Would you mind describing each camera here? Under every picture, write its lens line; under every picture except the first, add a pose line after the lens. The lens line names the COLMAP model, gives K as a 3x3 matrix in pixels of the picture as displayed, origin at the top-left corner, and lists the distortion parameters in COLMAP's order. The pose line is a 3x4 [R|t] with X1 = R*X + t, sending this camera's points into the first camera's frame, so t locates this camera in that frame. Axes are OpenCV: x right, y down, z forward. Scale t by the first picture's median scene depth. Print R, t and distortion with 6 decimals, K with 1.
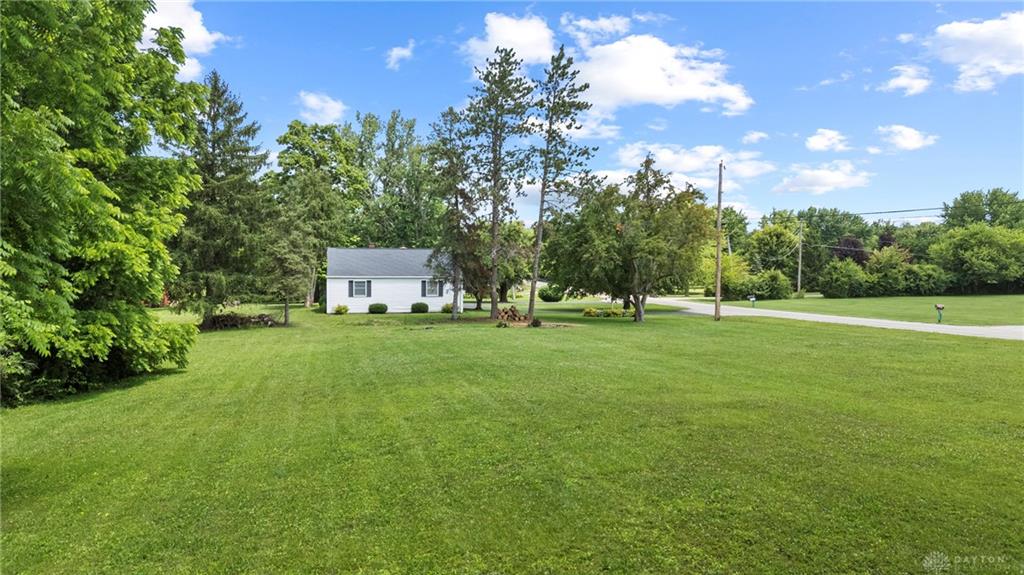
lens RADIAL K [[707.3, 0, 512.0], [0, 707.3, 287.5], [0, 0, 1]] dist [0.075266, -0.092082]
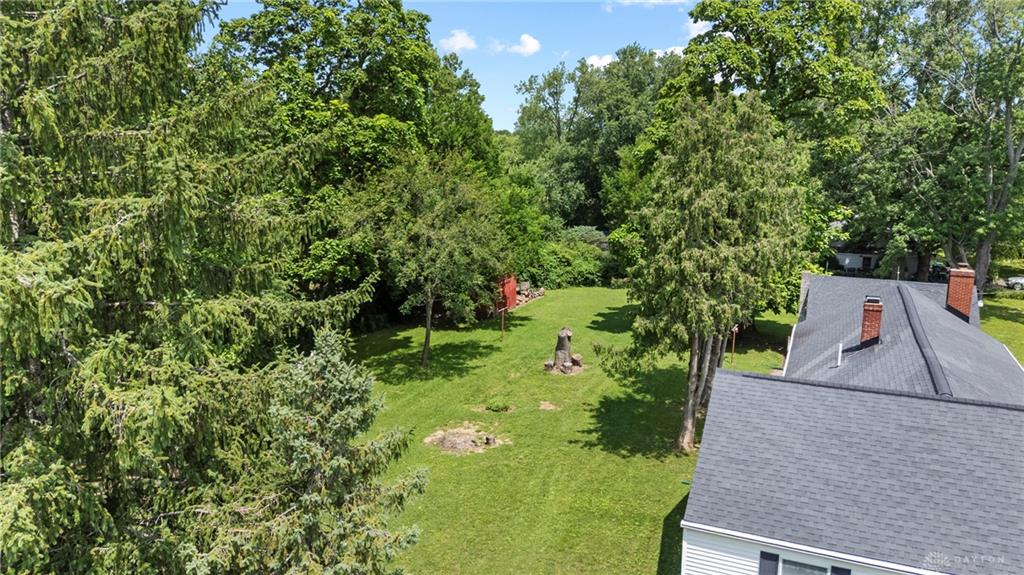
lens RADIAL K [[707.3, 0, 512.0], [0, 707.3, 287.5], [0, 0, 1]] dist [0.075266, -0.092082]
pose [[0.790553, 0.126748, -0.599134, -0.153627], [-0.020568, 0.983290, 0.180878, -0.156124], [0.612049, -0.130671, 0.779950, 0.742106]]
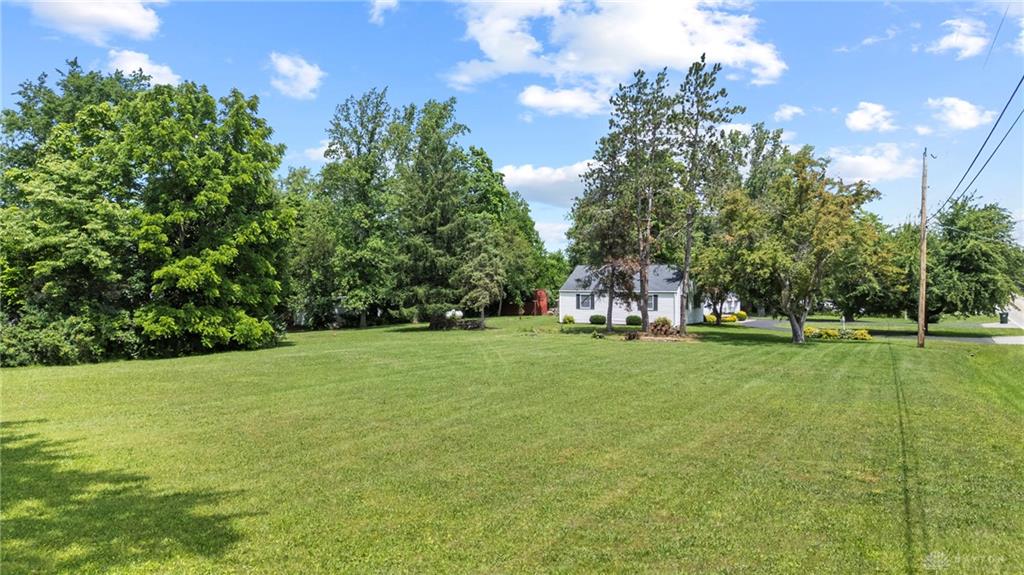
lens RADIAL K [[707.3, 0, 512.0], [0, 707.3, 287.5], [0, 0, 1]] dist [0.075266, -0.092082]
pose [[0.716697, -0.000768, -0.697384, 0.482128], [-0.016010, 0.999718, -0.017555, 0.000919], [0.697201, 0.023747, 0.716483, 0.120230]]
